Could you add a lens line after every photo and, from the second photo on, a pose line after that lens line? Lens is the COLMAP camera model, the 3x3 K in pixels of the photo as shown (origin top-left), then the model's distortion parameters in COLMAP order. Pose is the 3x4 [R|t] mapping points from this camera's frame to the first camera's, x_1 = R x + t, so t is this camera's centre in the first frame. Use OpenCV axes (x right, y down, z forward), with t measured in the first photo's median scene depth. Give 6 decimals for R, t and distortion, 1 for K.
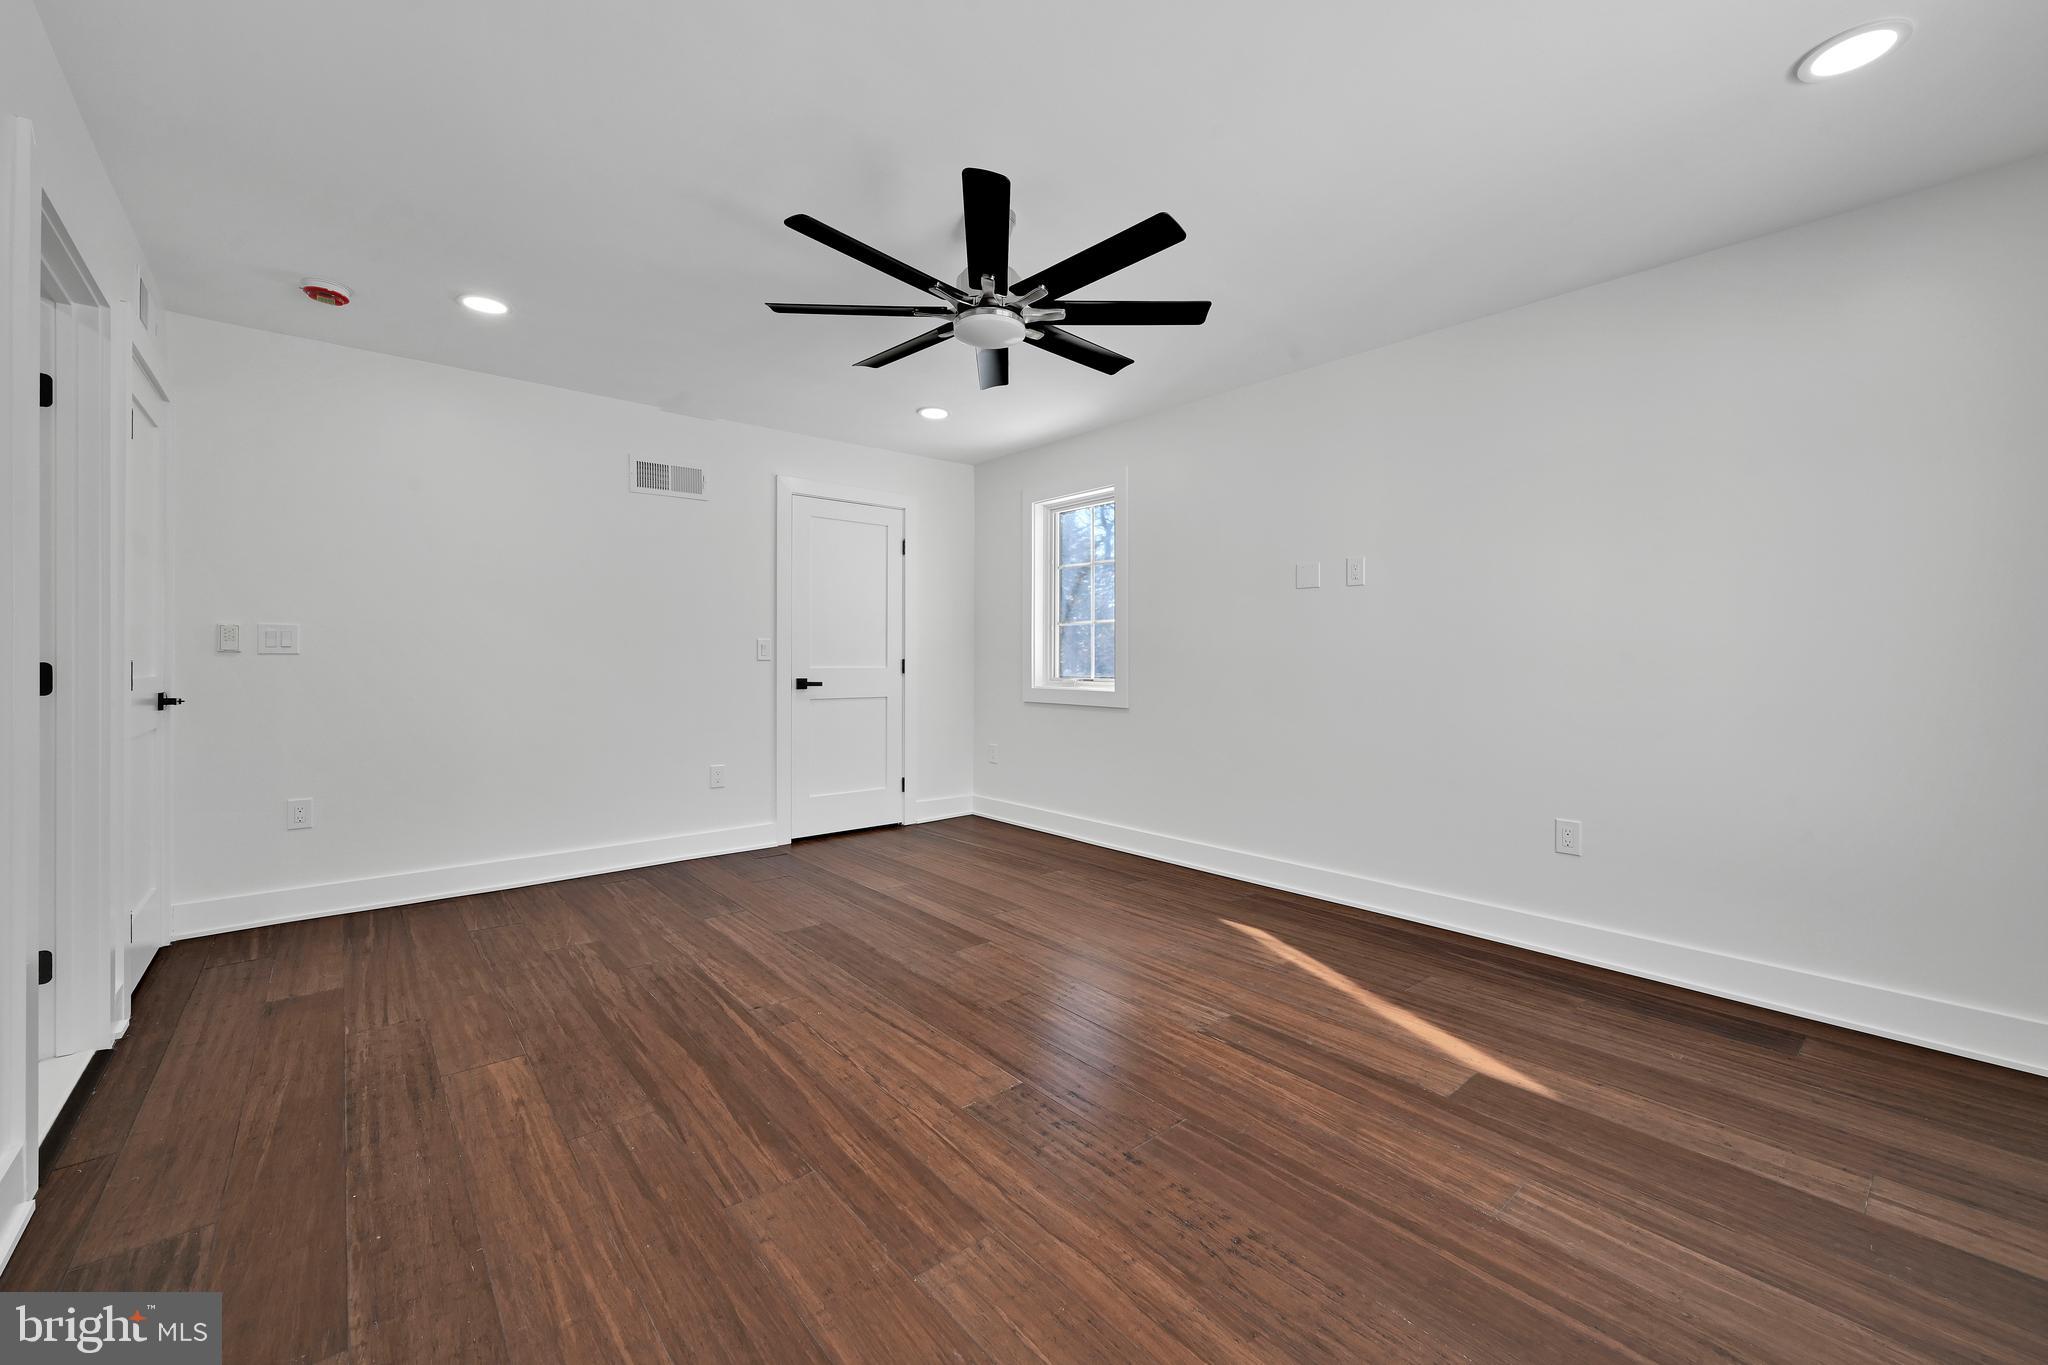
lens RADIAL K [[817.3, 0, 1001.9], [0, 817.3, 666.7], [0, 0, 1]] dist [-0.004136, -0.000246]
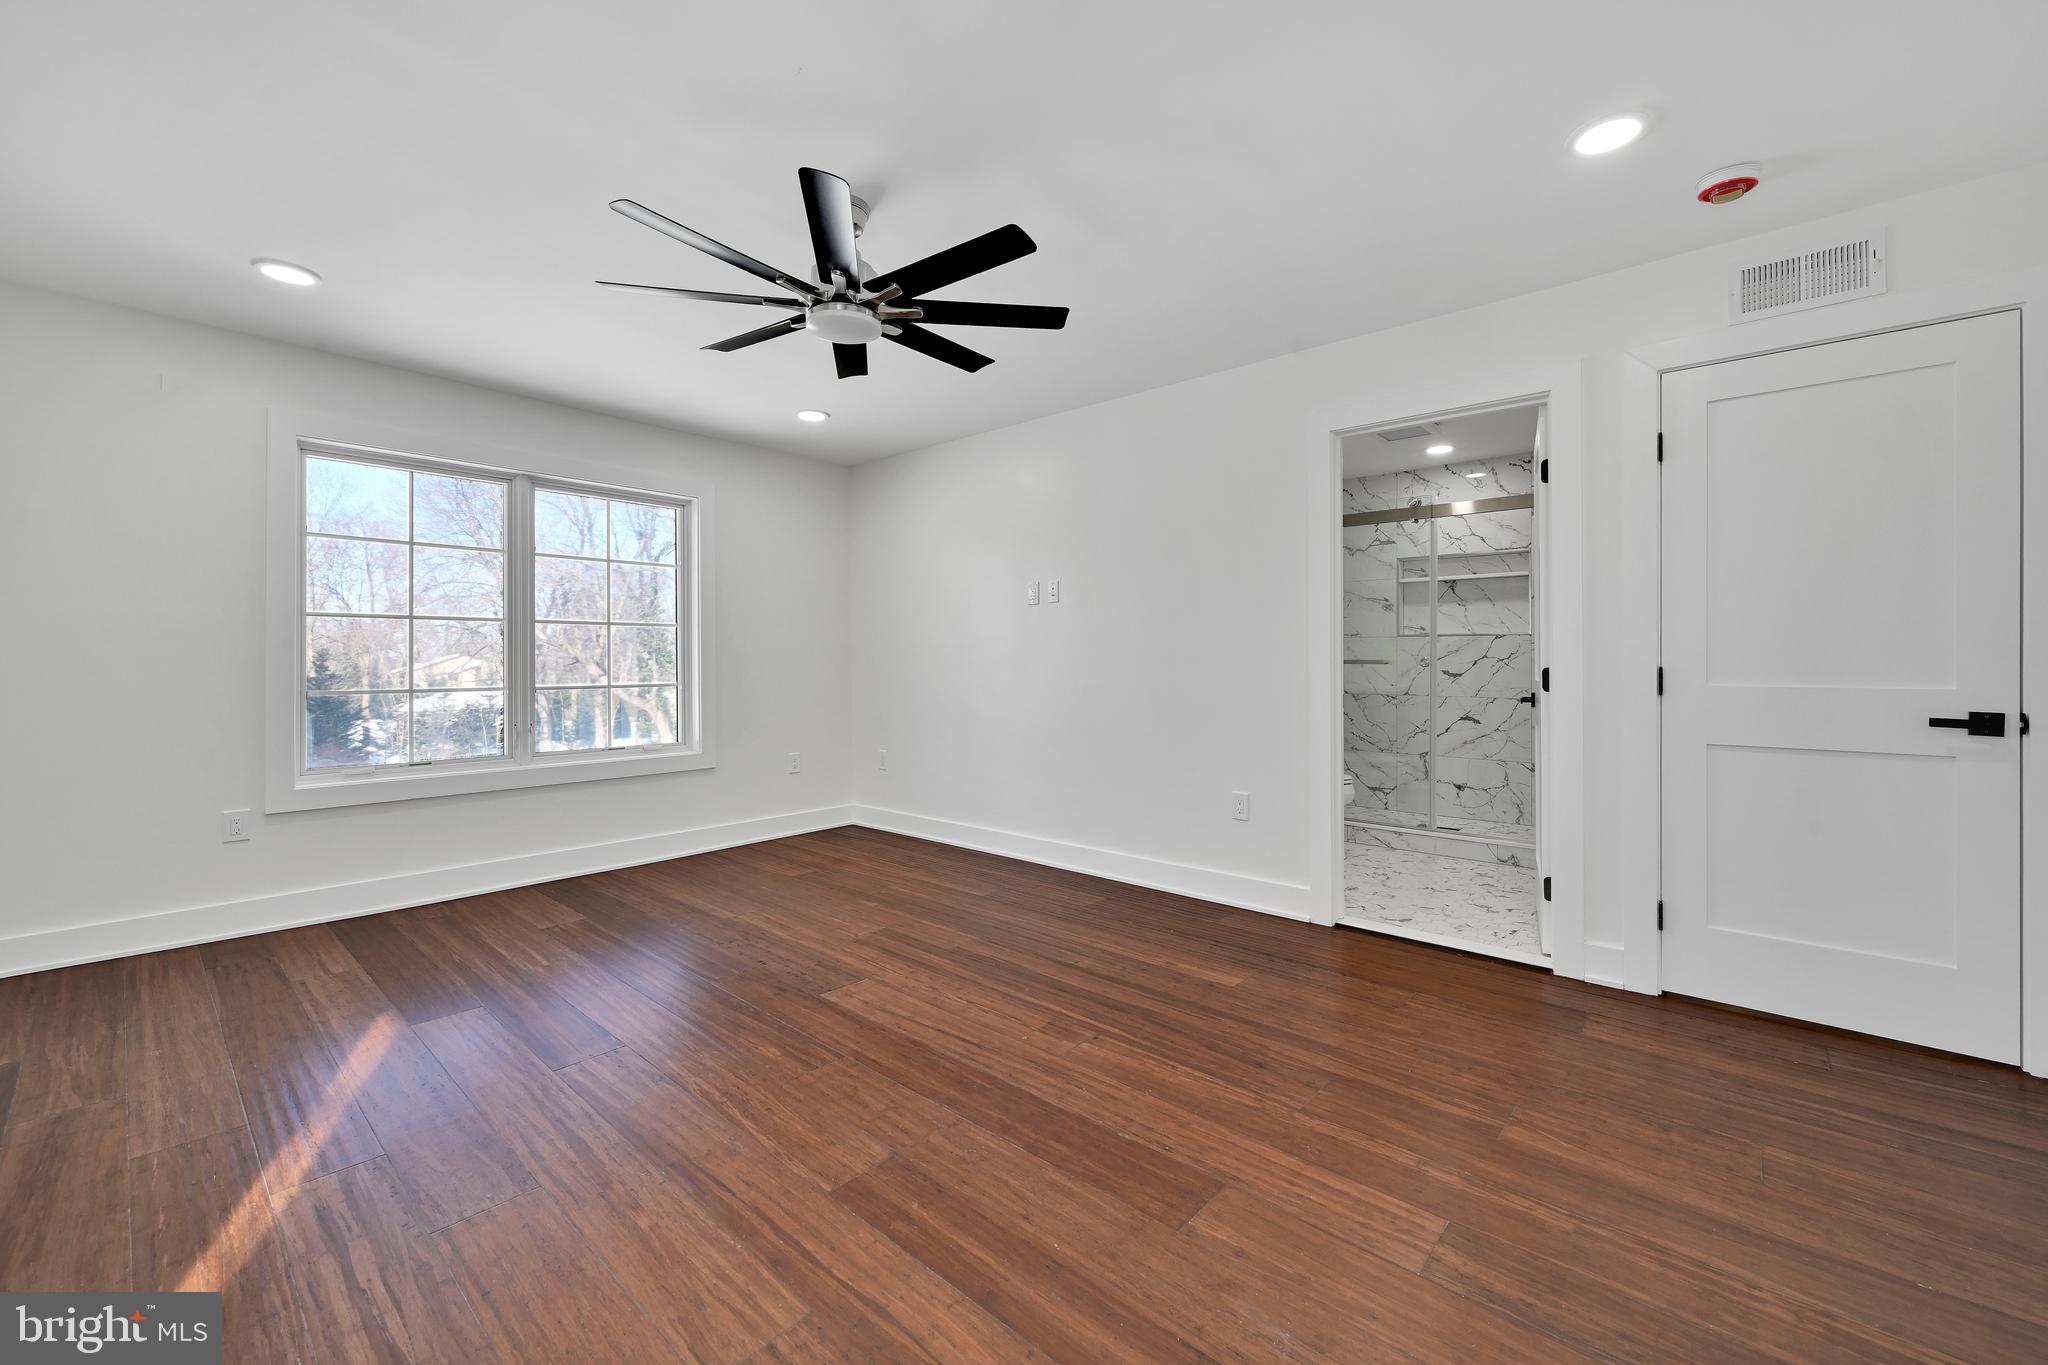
lens RADIAL K [[769.4, 0, 1016.8], [0, 769.4, 669.0], [0, 0, 1]] dist [-0.001077, -0.000127]
pose [[-0.985803, -0.000294, -0.167909, -0.068058], [-0.003006, 0.999869, 0.015893, -0.019752], [0.167882, 0.016172, -0.985674, 1.986126]]
